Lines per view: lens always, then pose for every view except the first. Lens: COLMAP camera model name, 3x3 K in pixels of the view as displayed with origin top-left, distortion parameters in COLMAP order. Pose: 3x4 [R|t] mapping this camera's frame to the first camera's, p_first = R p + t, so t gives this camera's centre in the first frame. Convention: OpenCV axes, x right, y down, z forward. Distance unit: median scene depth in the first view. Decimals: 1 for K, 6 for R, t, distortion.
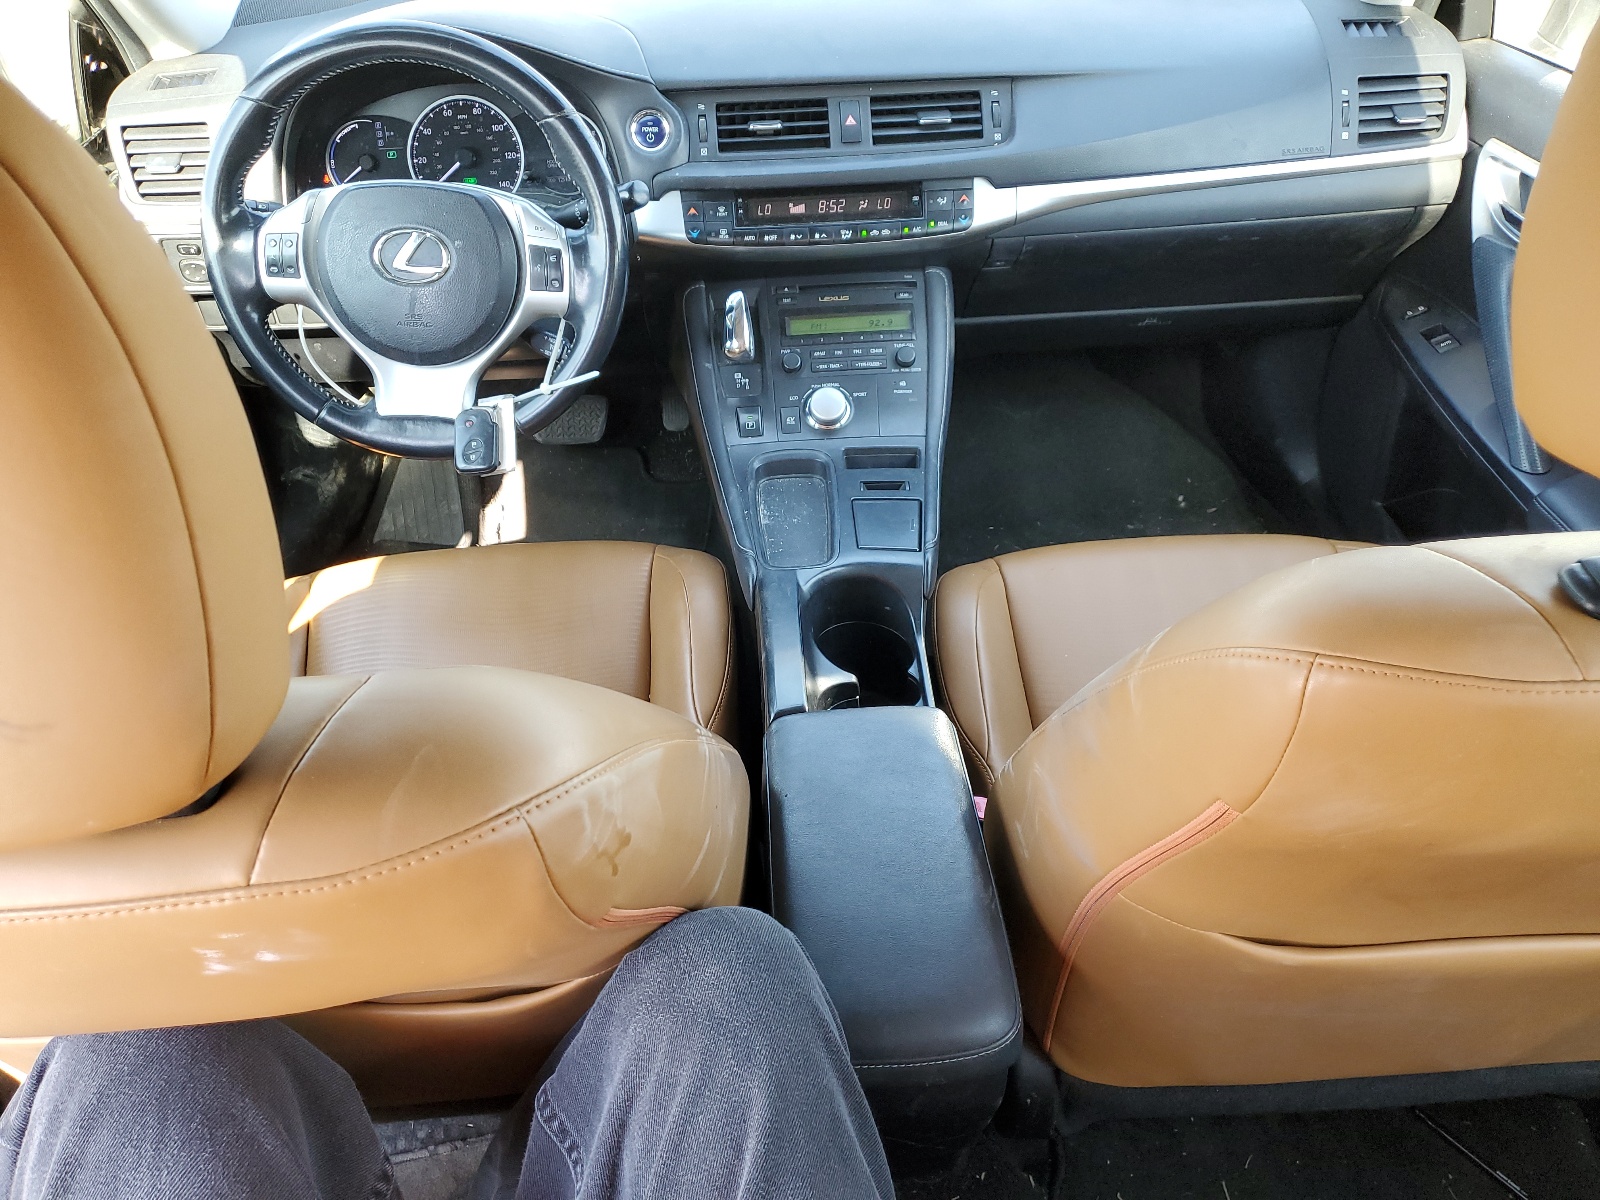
lens RADIAL K [[1220.7, 0, 803.6], [0, 1220.7, 597.2], [0, 0, 1]] dist [0.007602, 0.000620]
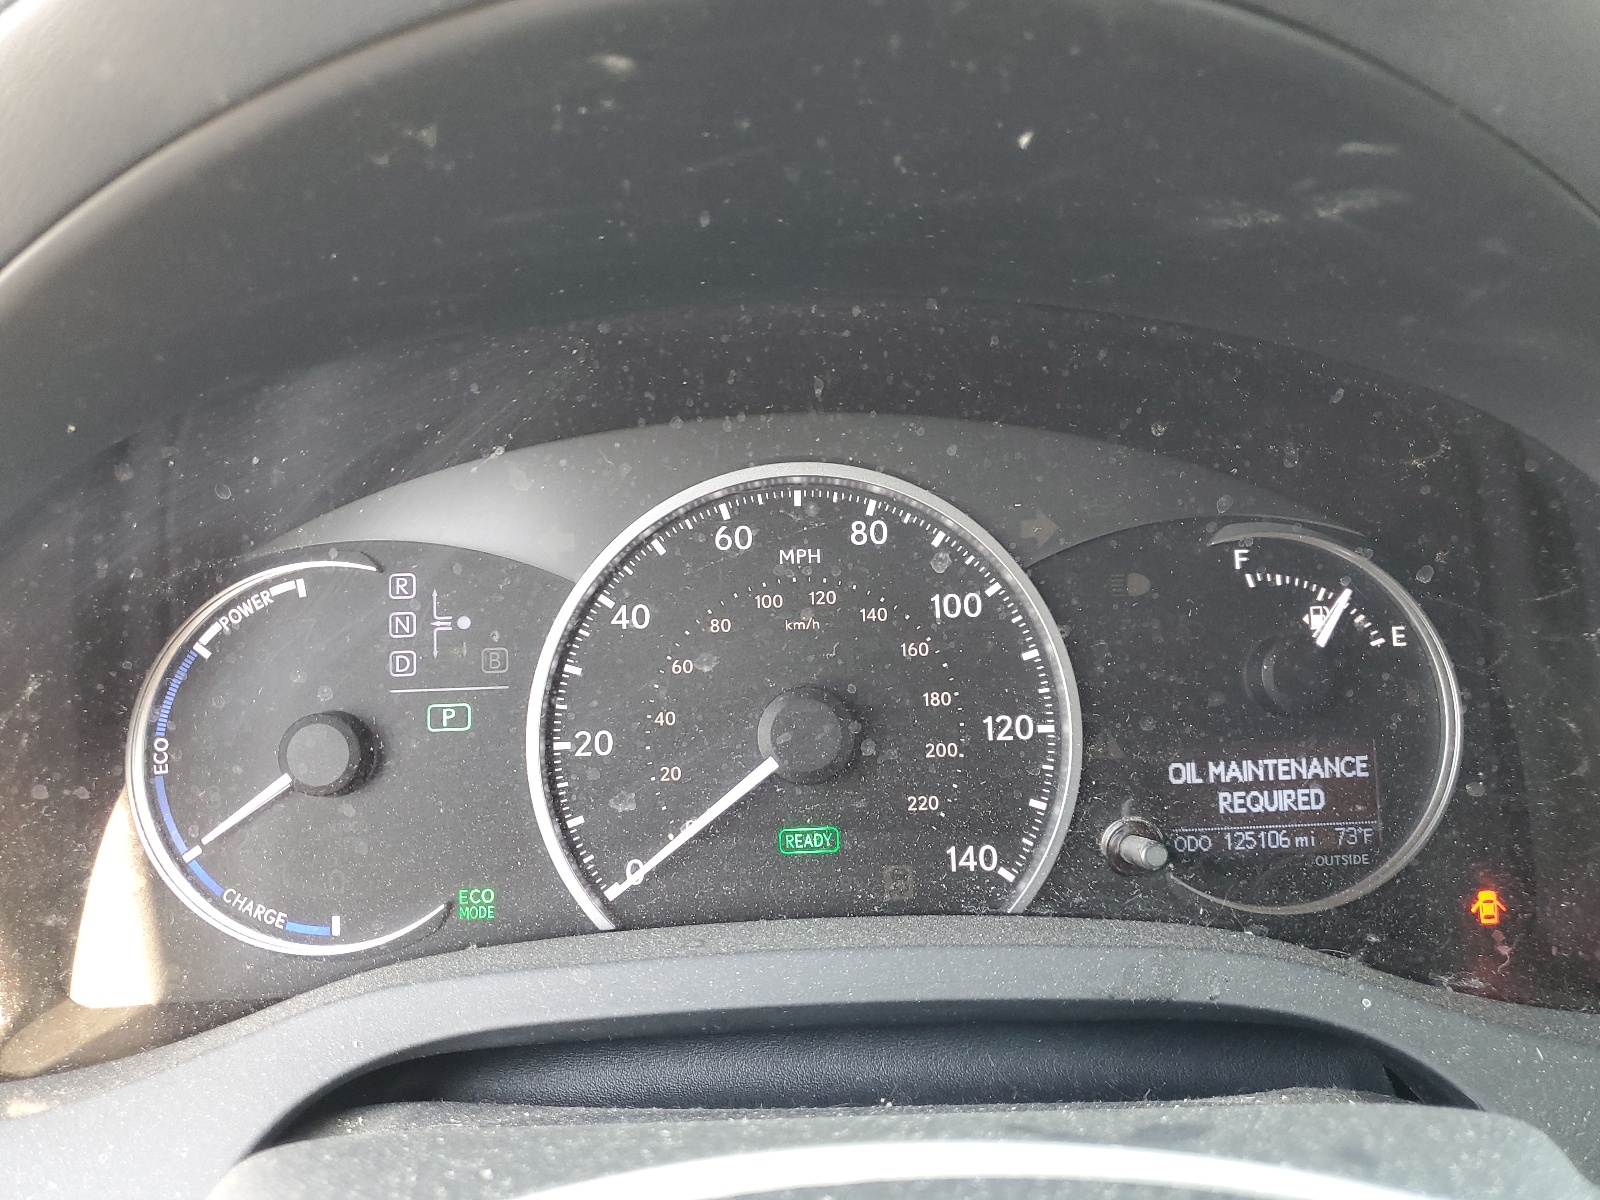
lens RADIAL K [[1220.7, 0, 797.0], [0, 1220.7, 597.1], [0, 0, 1]] dist [0.007602, 0.000620]
pose [[0.999428, 0.015568, 0.030007, -0.285423], [-0.004443, 0.940440, -0.339931, -0.311998], [-0.033512, 0.339604, 0.939971, 0.798094]]
